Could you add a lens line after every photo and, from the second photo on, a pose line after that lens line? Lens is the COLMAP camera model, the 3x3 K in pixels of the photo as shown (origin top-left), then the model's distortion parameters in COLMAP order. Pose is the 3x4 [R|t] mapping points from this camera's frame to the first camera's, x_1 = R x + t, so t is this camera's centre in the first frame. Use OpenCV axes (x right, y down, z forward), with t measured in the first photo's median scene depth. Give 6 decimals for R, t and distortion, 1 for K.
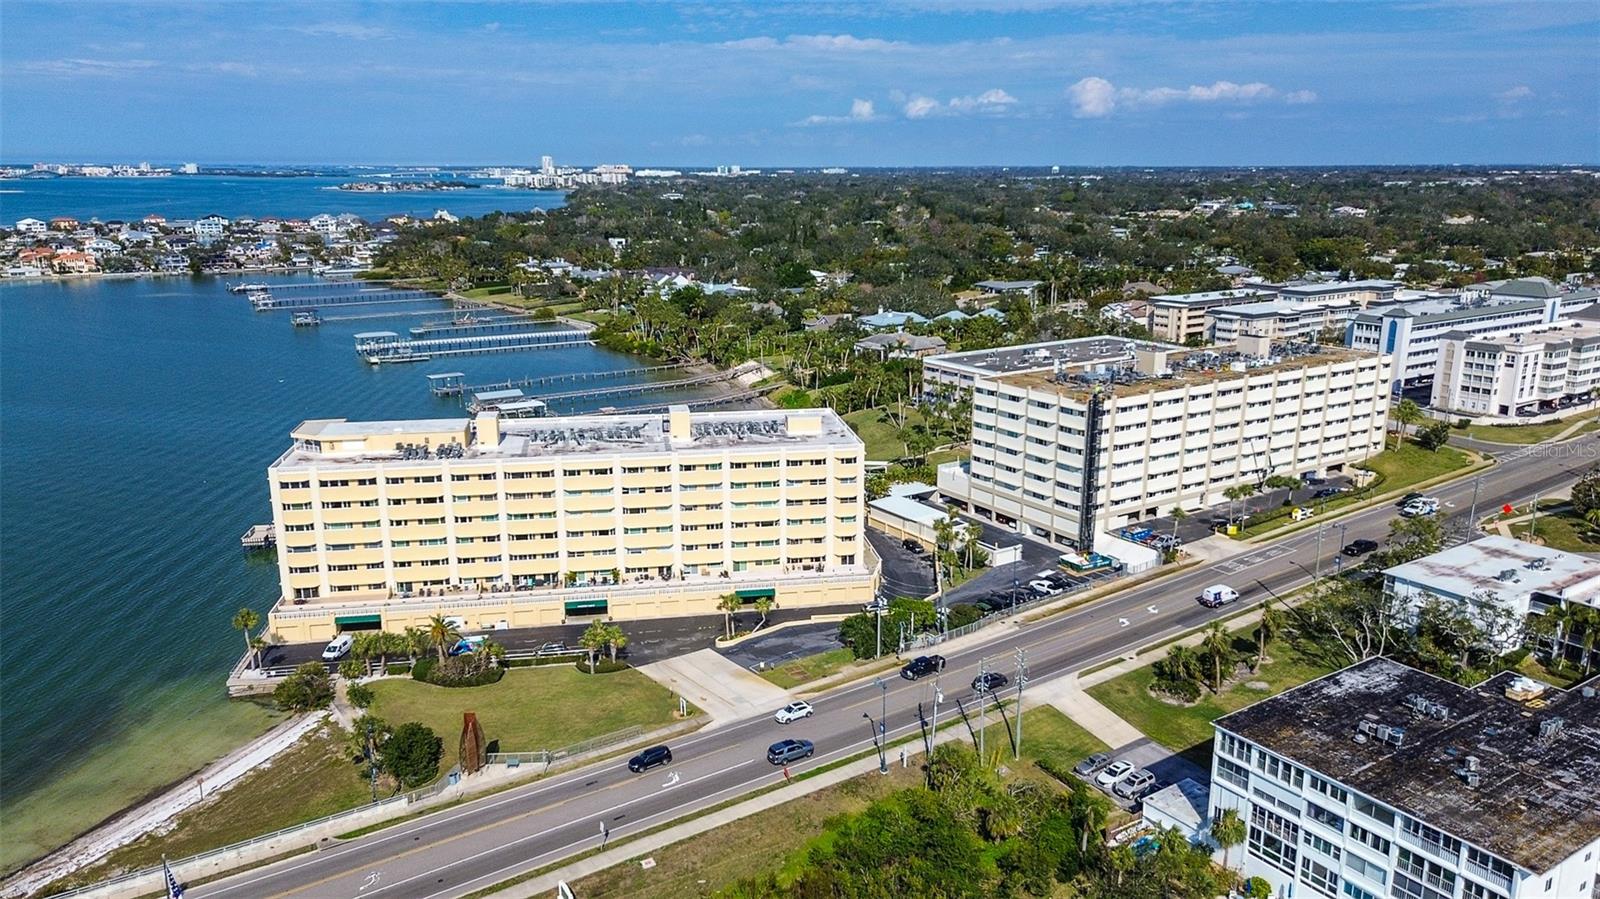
lens RADIAL K [[1147.4, 0, 814.2], [0, 1147.4, 443.8], [0, 0, 1]] dist [0.064473, -0.038990]
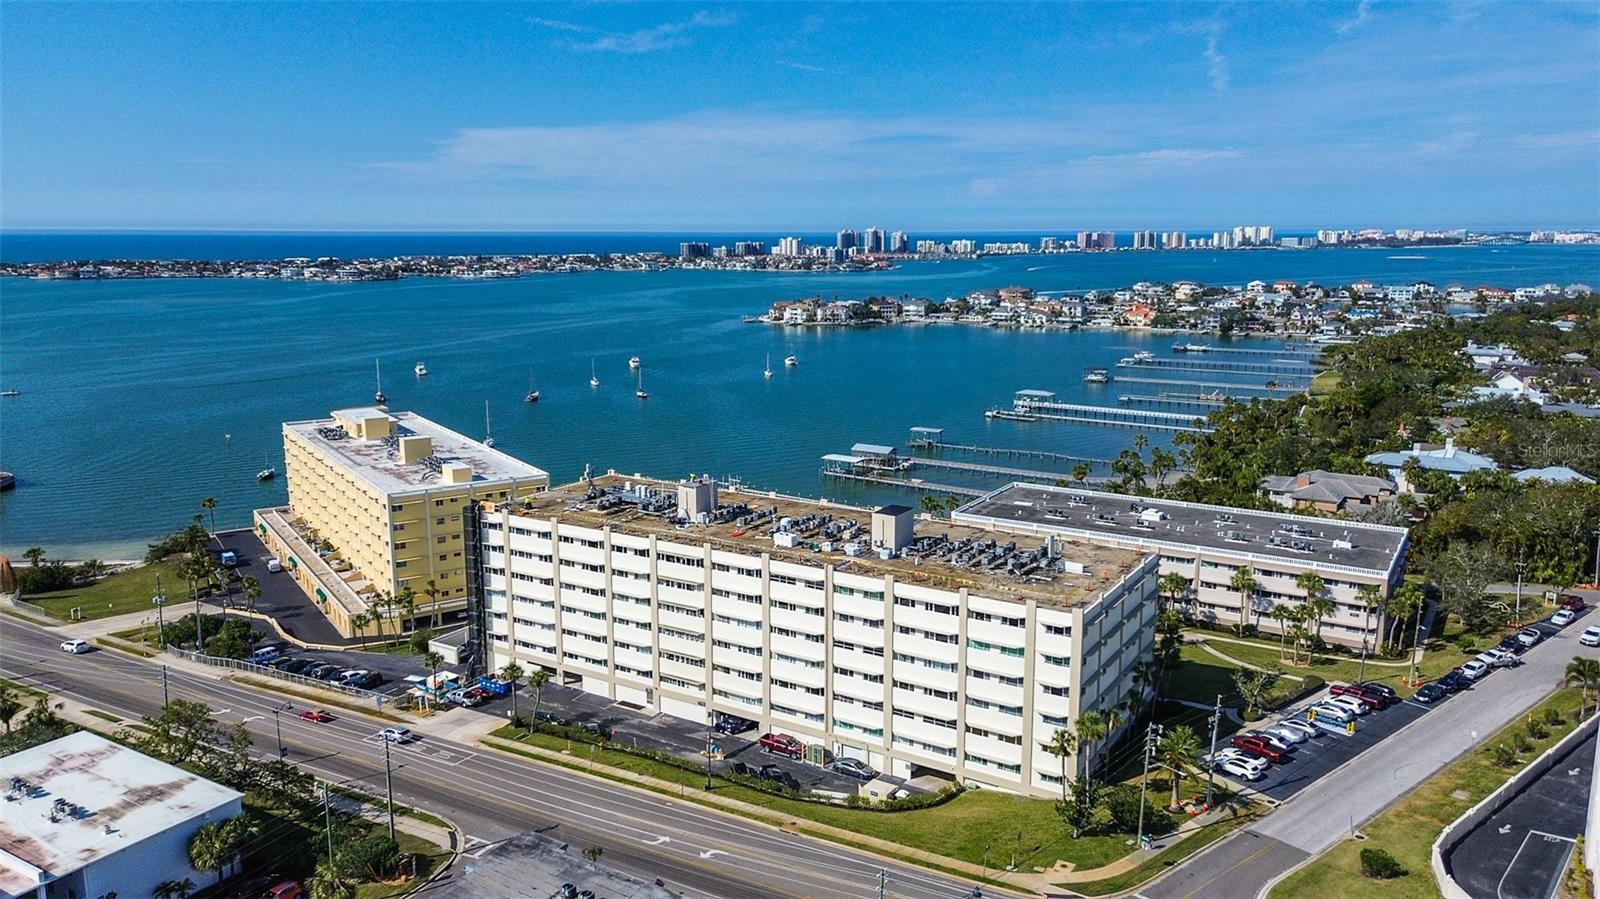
lens RADIAL K [[1146.4, 0, 812.0], [0, 1146.4, 451.2], [0, 0, 1]] dist [0.063126, -0.039872]
pose [[0.409642, 0.168380, -0.896572, 0.948770], [-0.211079, 0.973642, 0.086413, -0.175667], [0.887490, 0.153849, 0.434386, 0.724239]]
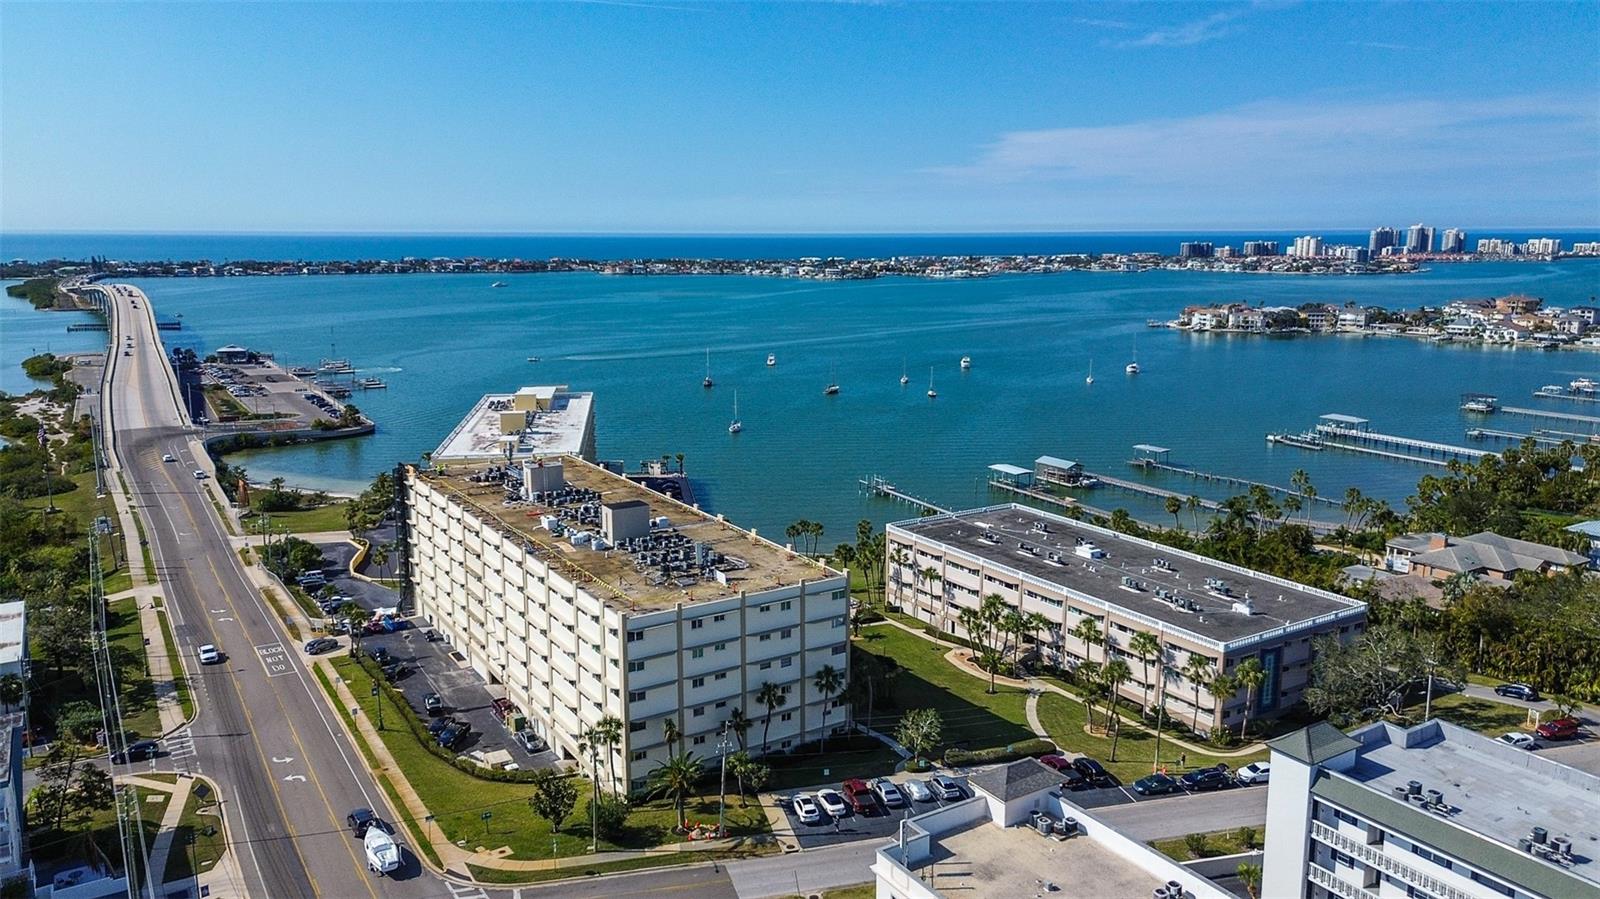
lens RADIAL K [[1146.4, 0, 812.0], [0, 1146.4, 451.2], [0, 0, 1]] dist [0.063126, -0.039872]
pose [[-0.026480, 0.184723, -0.982434, 1.041837], [-0.232982, 0.954574, 0.185765, -0.275668], [0.972121, 0.233808, 0.017760, 1.134180]]
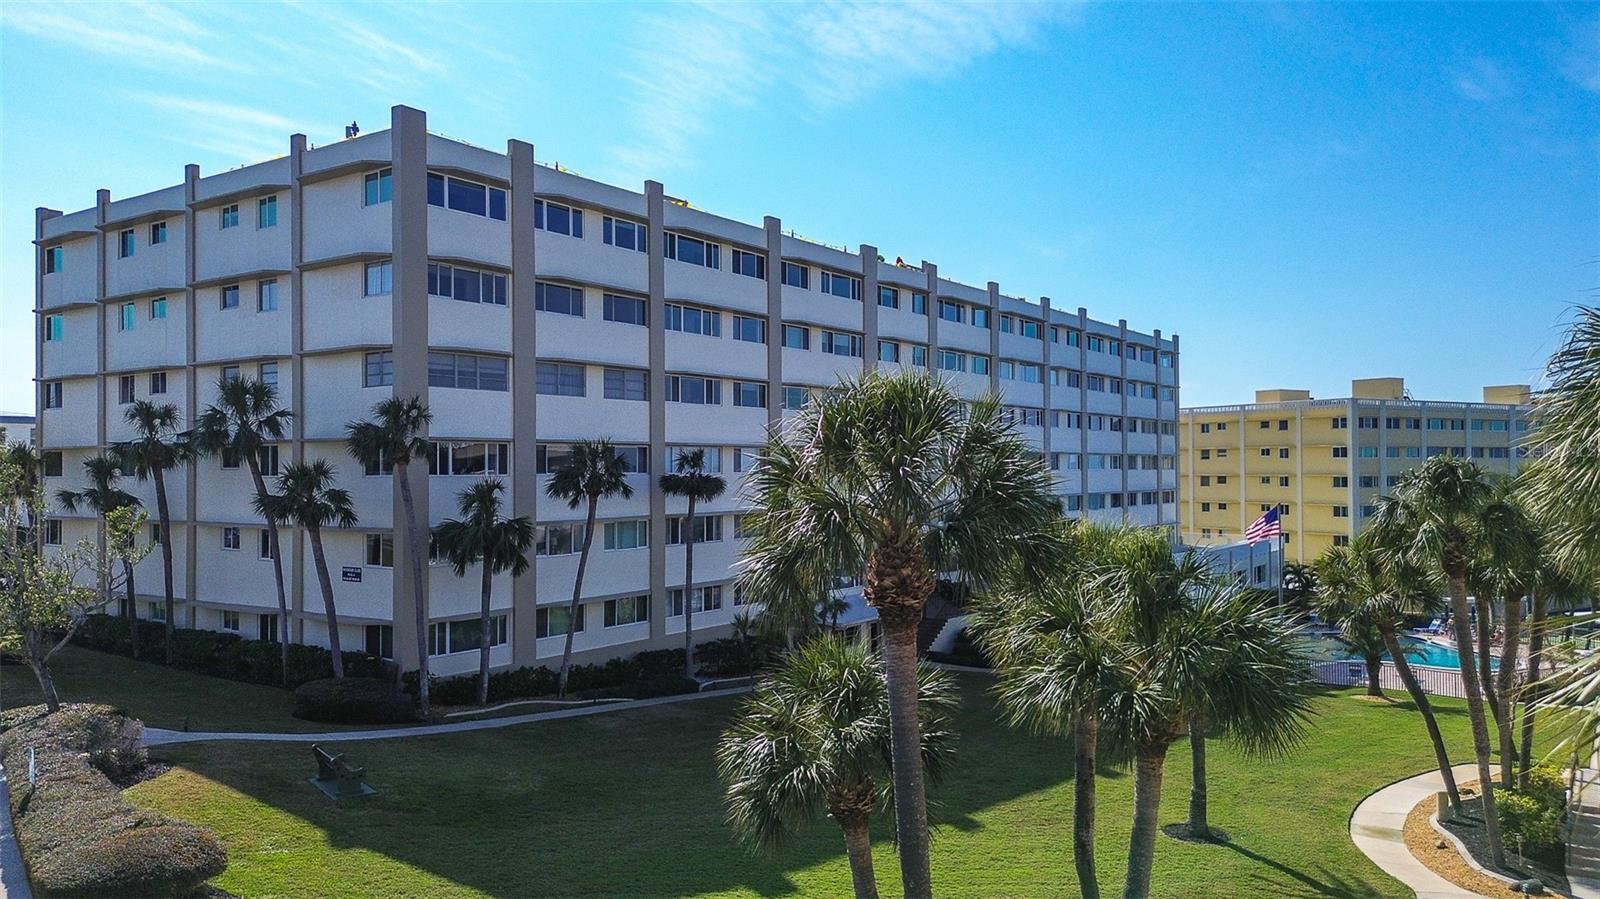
lens RADIAL K [[1146.4, 0, 812.0], [0, 1146.4, 451.2], [0, 0, 1]] dist [0.063126, -0.039872]
pose [[-0.933948, -0.004287, -0.357382, 0.469618], [-0.081271, 0.976281, 0.200674, -0.097732], [0.348045, 0.216464, -0.912145, 1.381235]]
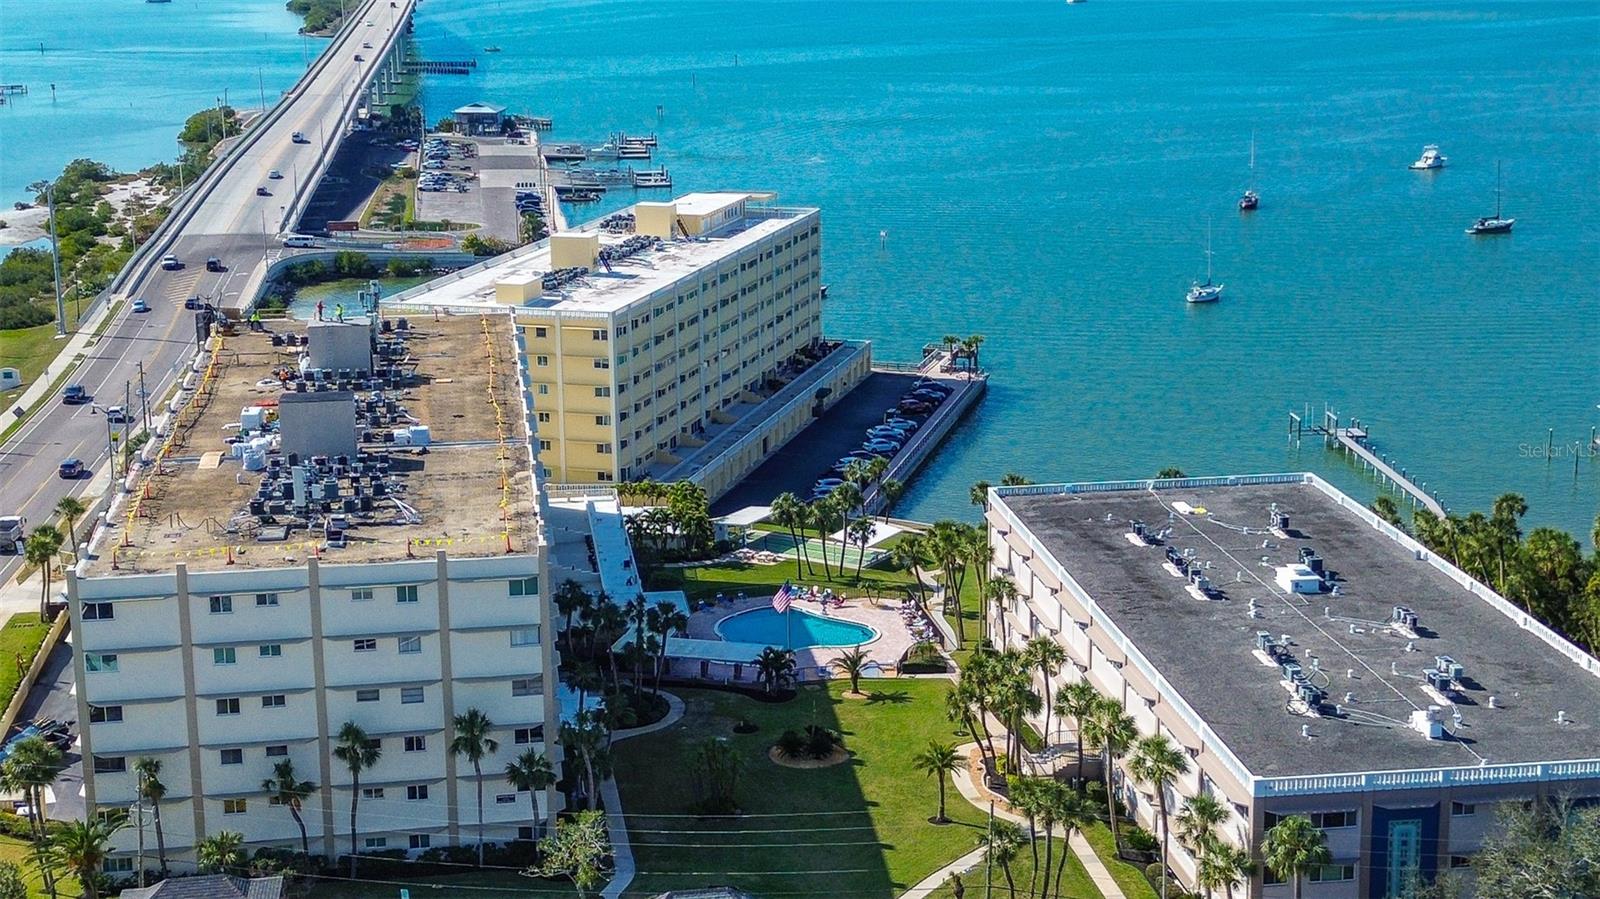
lens RADIAL K [[2284.0, 0, 821.1], [0, 2284.0, 452.3], [0, 0, 1]] dist [0.194988, -0.006058]
pose [[-0.431488, 0.214042, -0.876358, 0.995601], [-0.202059, 0.923833, 0.325124, -0.361098], [0.879199, 0.317363, -0.355374, 1.469700]]
